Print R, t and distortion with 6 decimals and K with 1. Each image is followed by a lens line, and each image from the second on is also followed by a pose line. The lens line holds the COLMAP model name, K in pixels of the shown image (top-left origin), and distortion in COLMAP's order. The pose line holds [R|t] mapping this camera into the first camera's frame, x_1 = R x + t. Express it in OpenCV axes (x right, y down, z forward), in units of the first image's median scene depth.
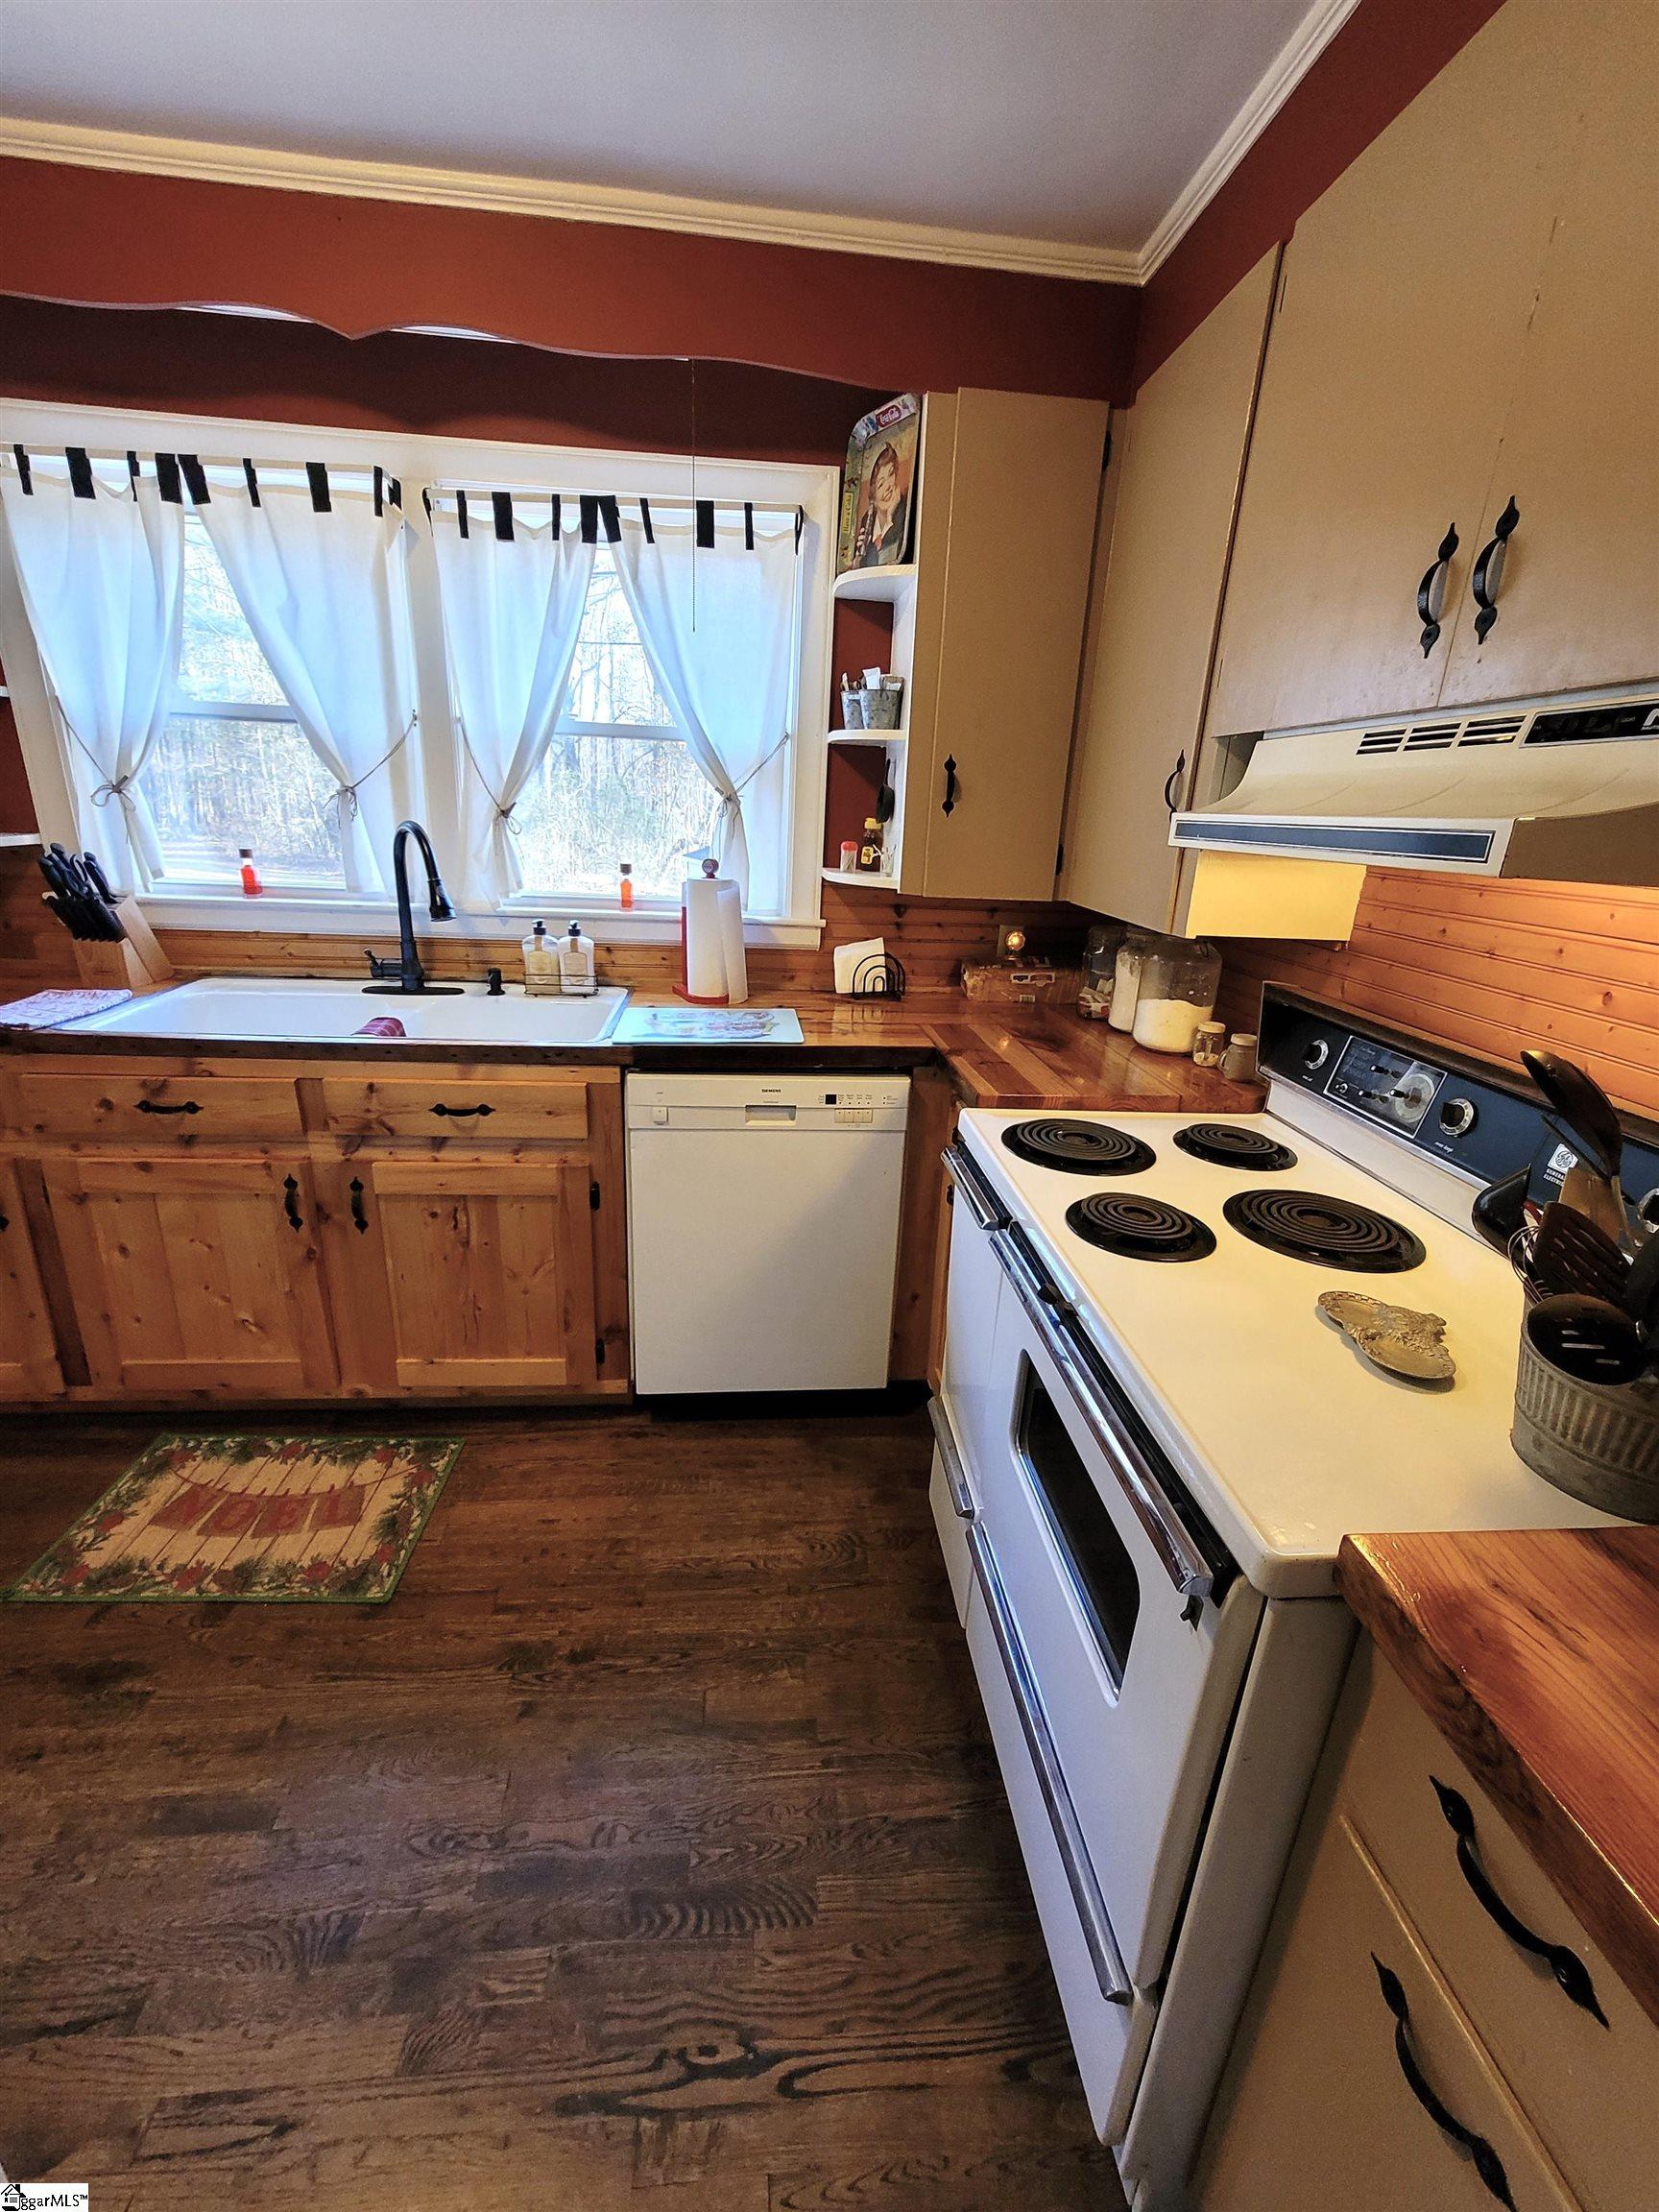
lens RADIAL K [[902.8, 0, 830.7], [0, 902.8, 1103.7], [0, 0, 1]] dist [-0.011788, 0.005217]
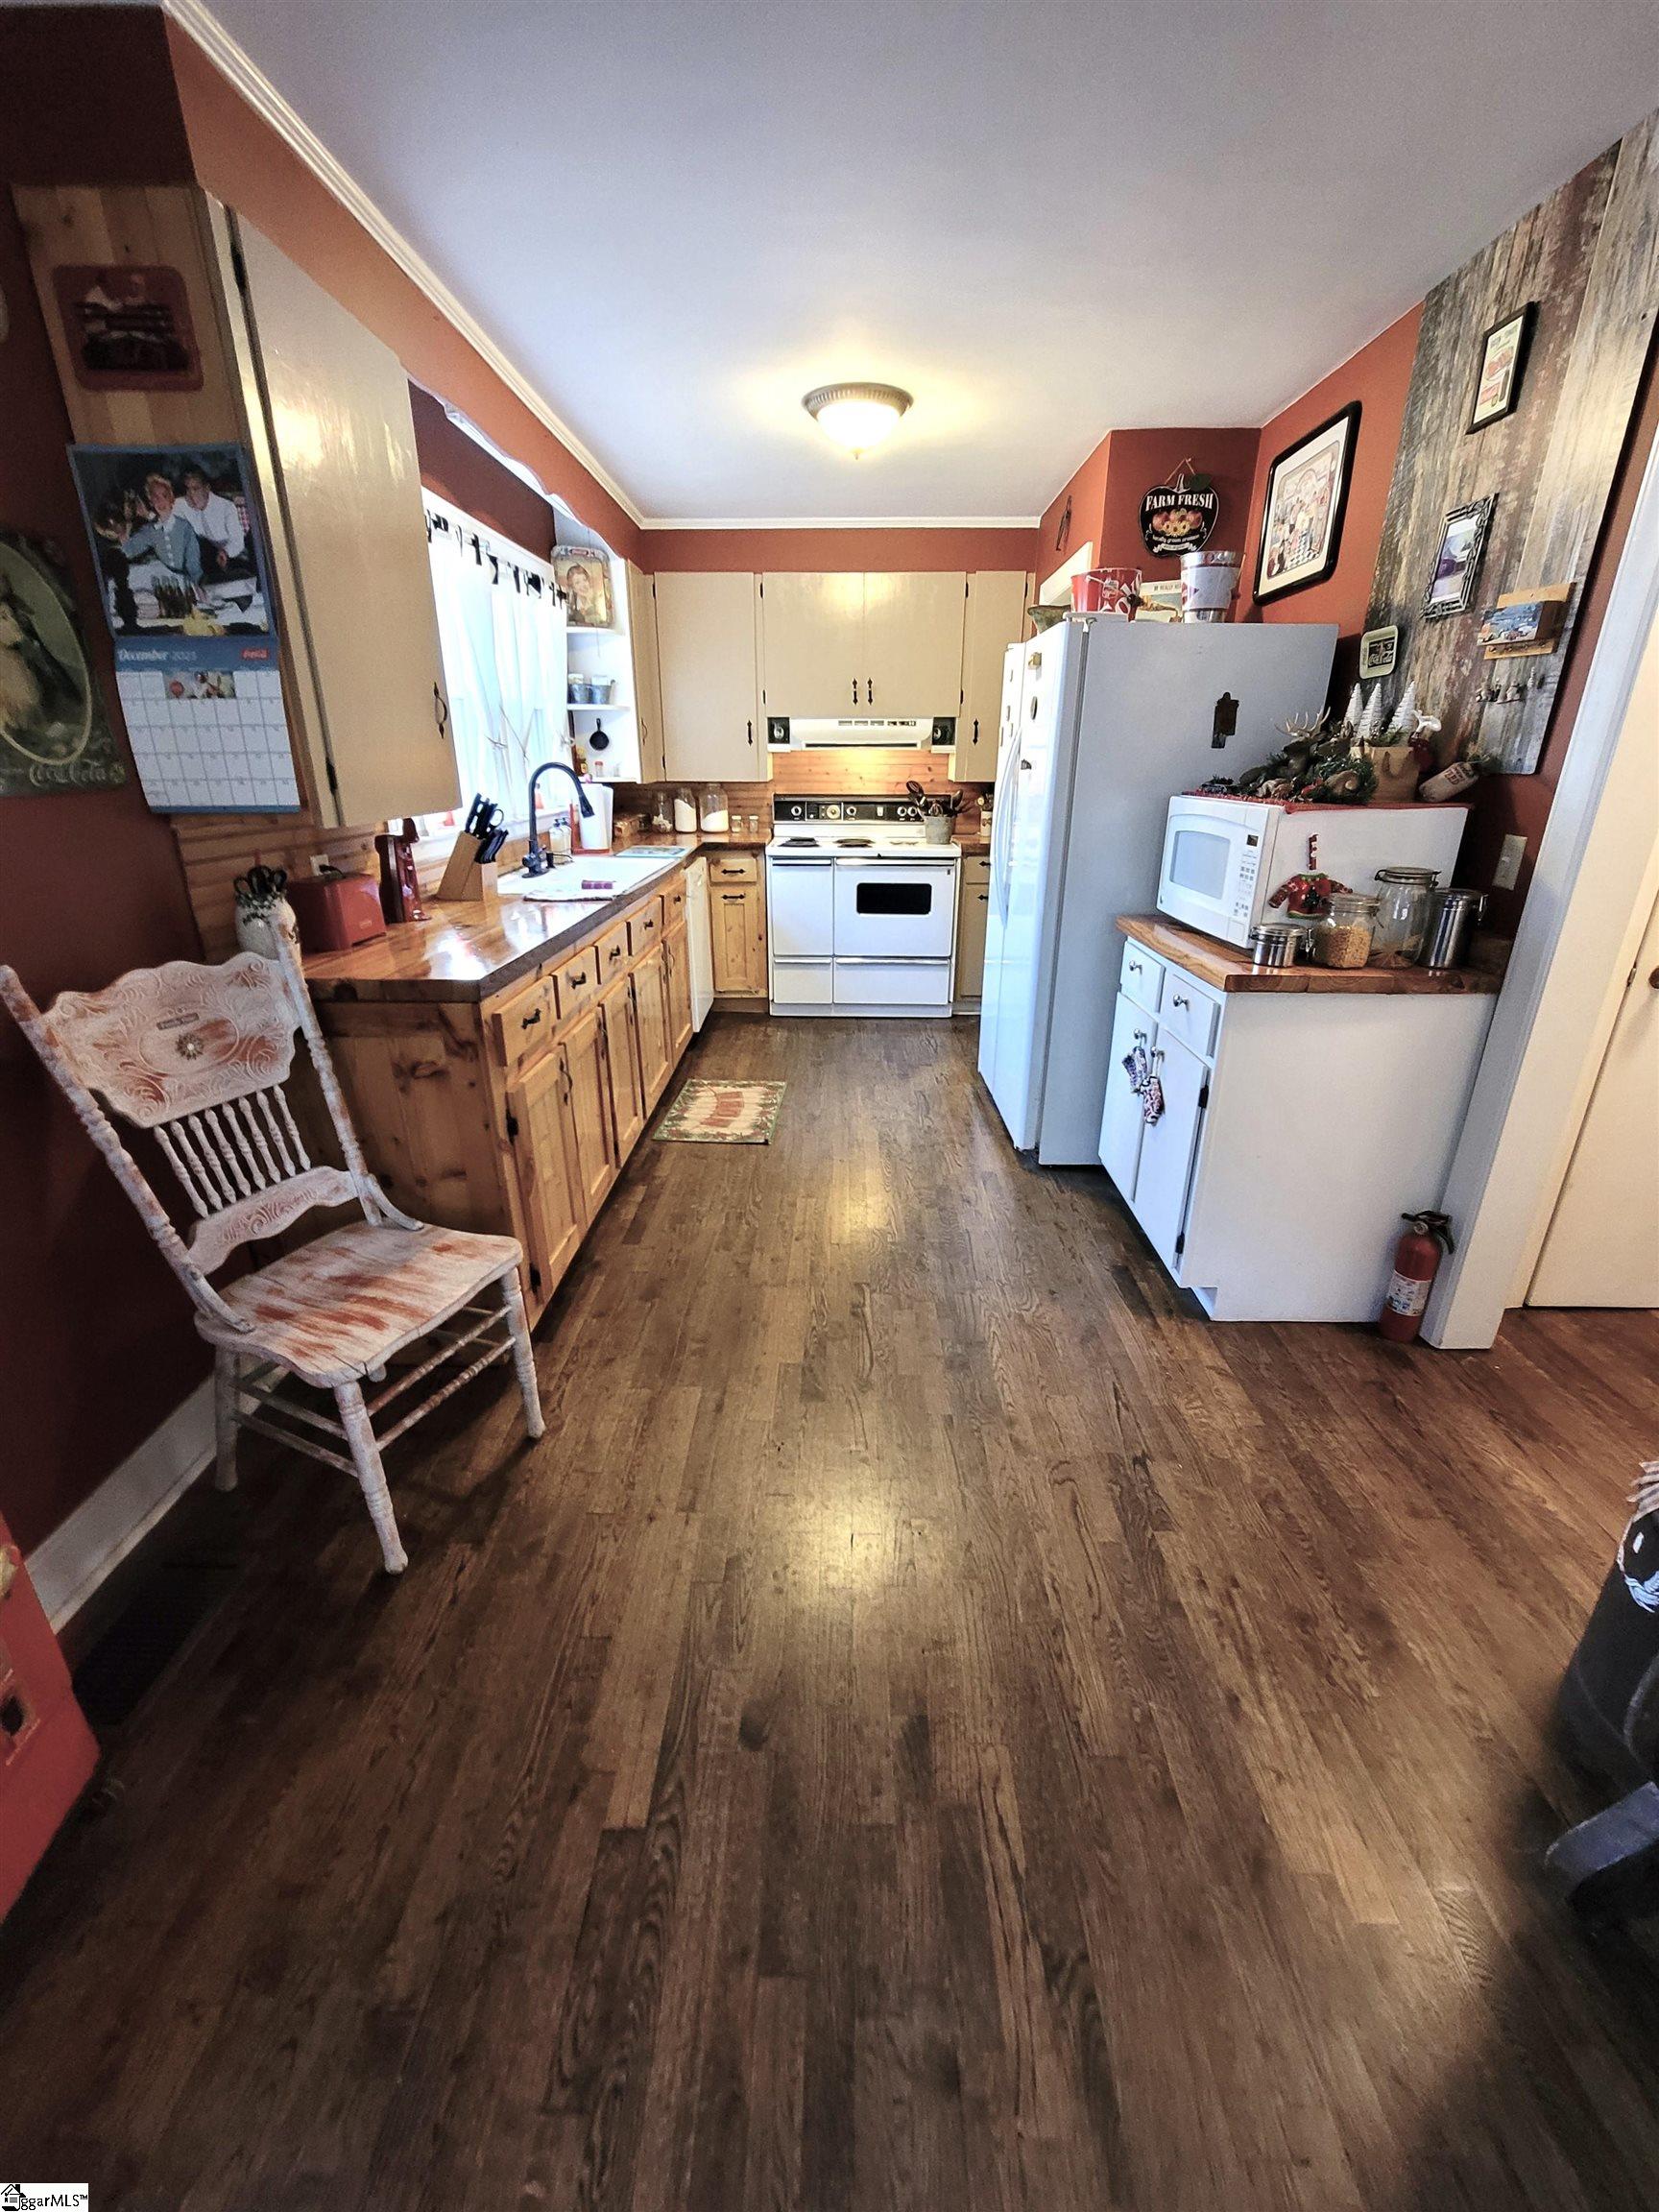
lens RADIAL K [[902.8, 0, 829.2], [0, 902.8, 1100.9], [0, 0, 1]] dist [-0.011788, 0.005217]
pose [[0.105215, -0.400723, 0.910138, -2.372540], [0.316197, 0.881202, 0.351430, -0.196251], [-0.942841, 0.250807, 0.219423, 0.319841]]
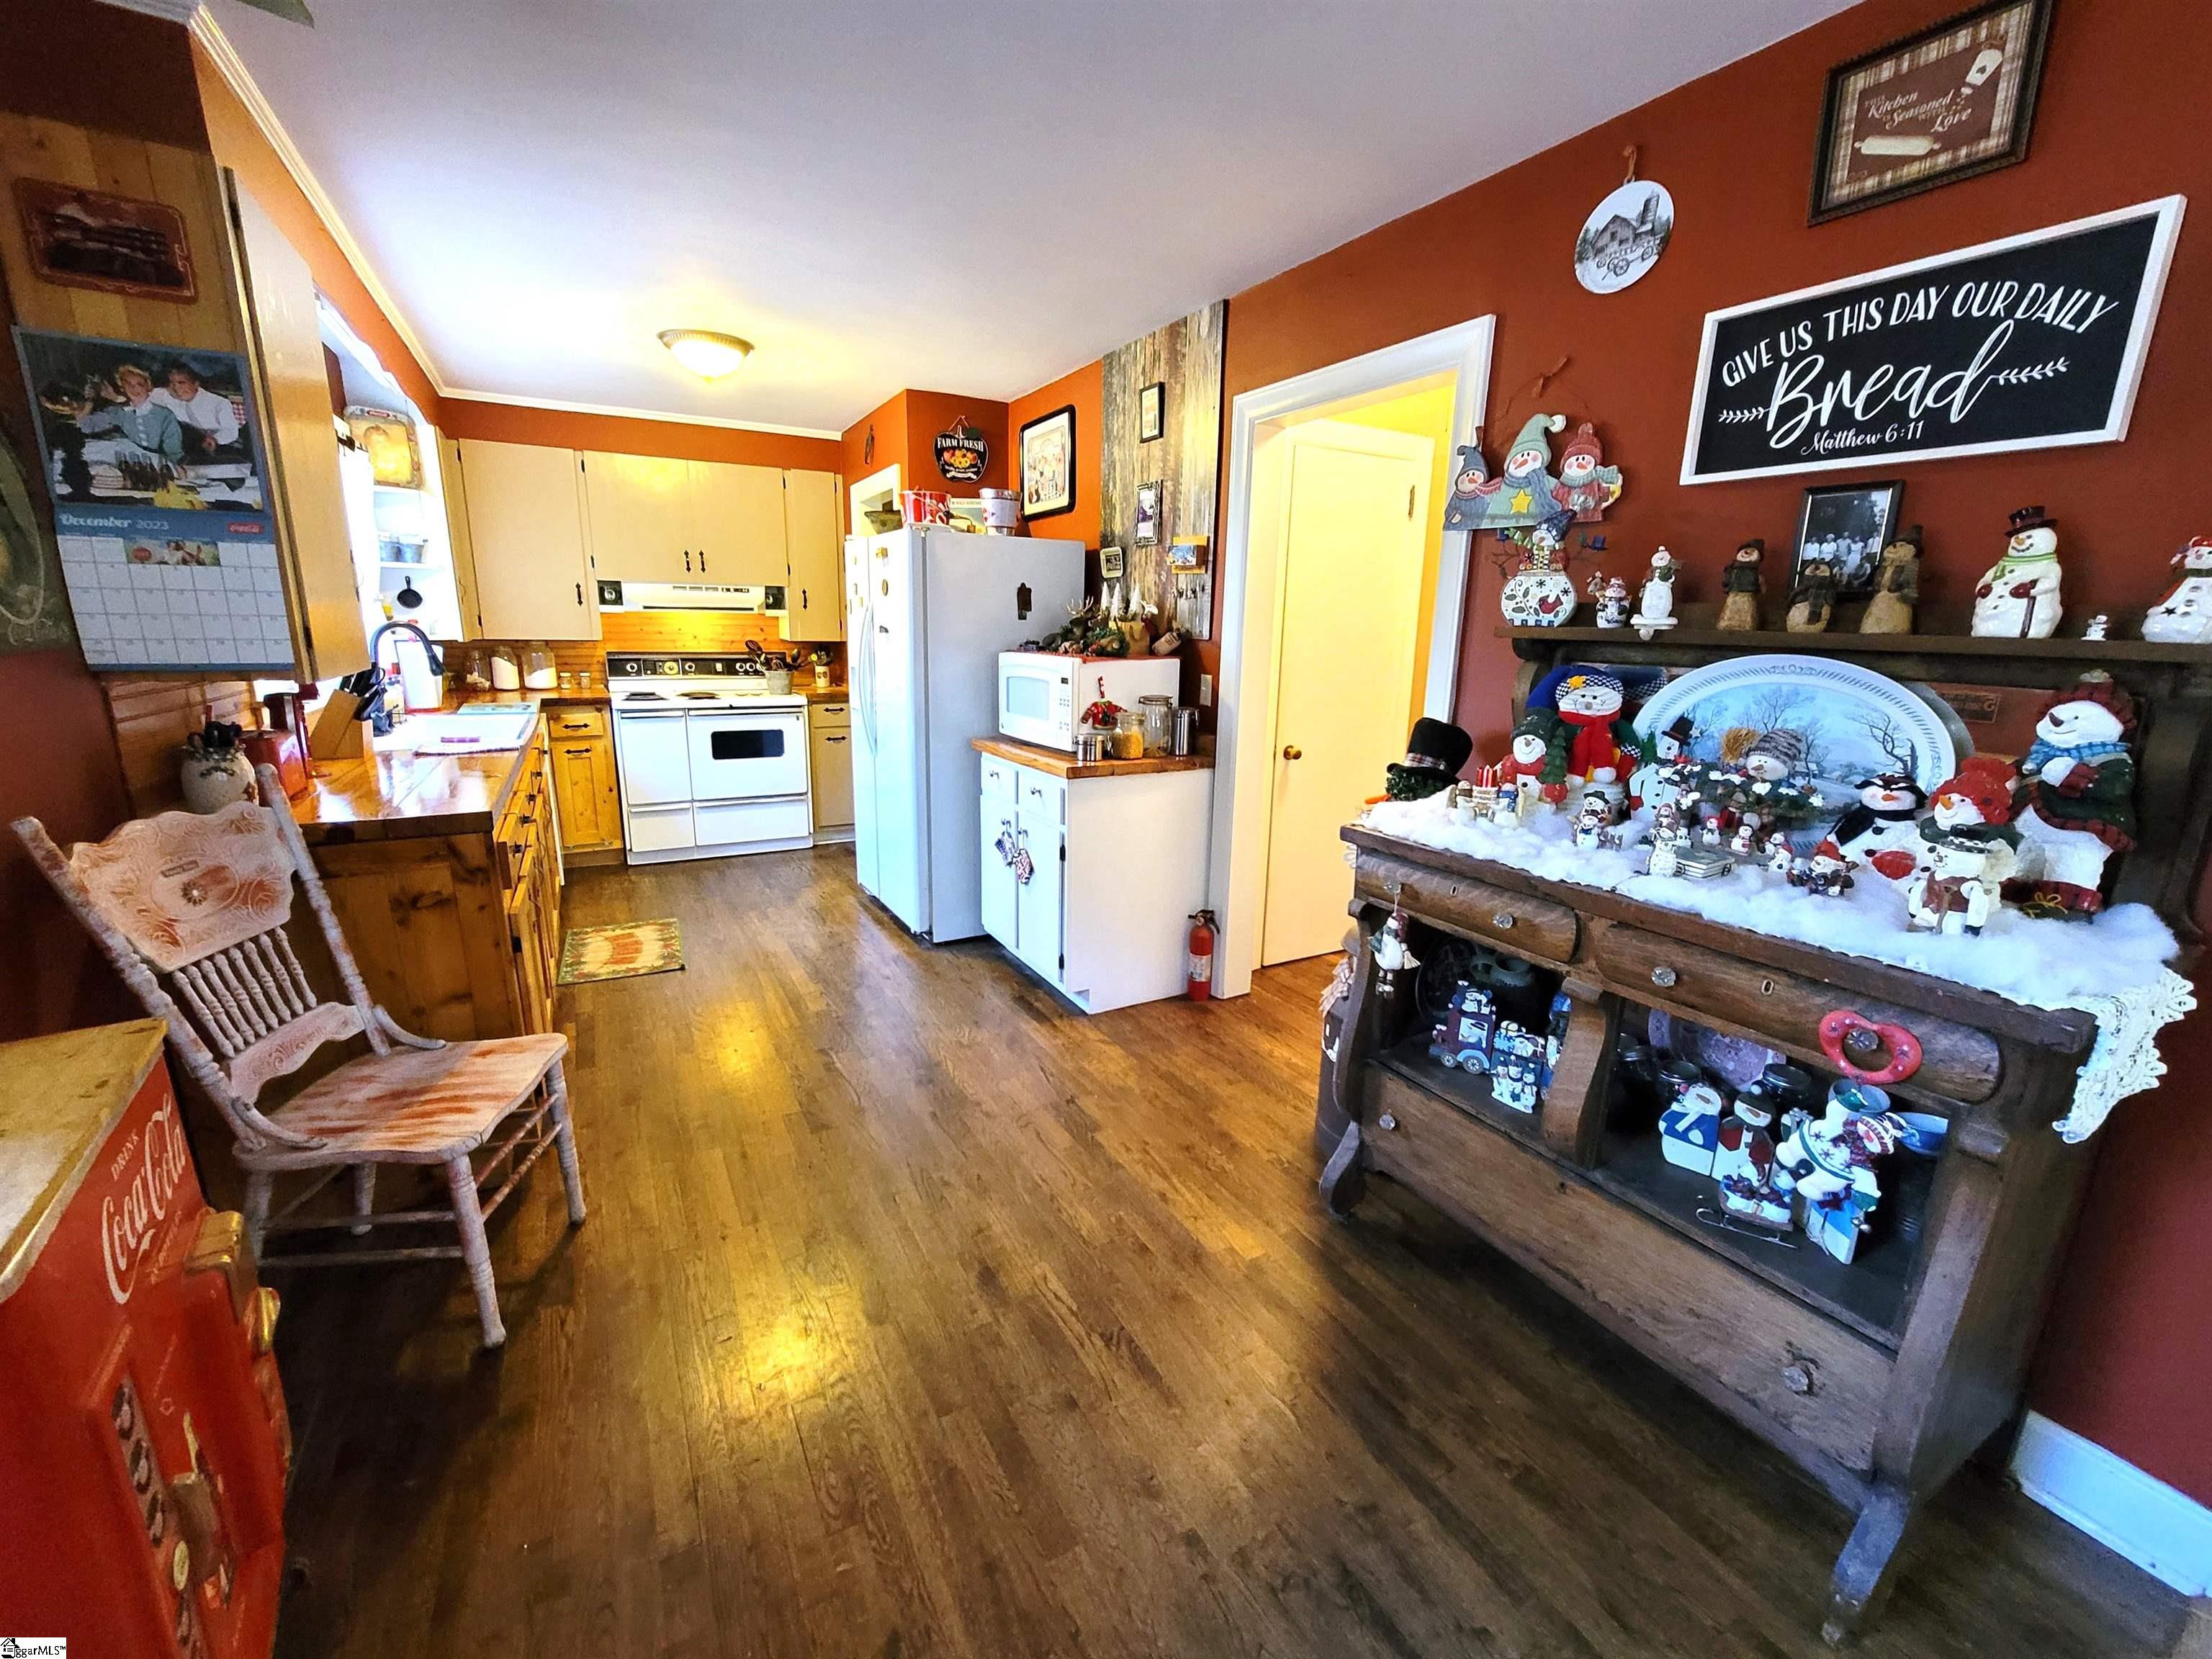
lens RADIAL K [[902.8, 0, 1105.3], [0, 902.8, 823.4], [0, 0, 1]] dist [-0.011788, 0.005217]
pose [[-0.414934, -0.254774, 0.873453, -2.745229], [0.247235, 0.892301, 0.377721, -0.304042], [-0.875617, 0.372677, -0.307257, 0.540383]]
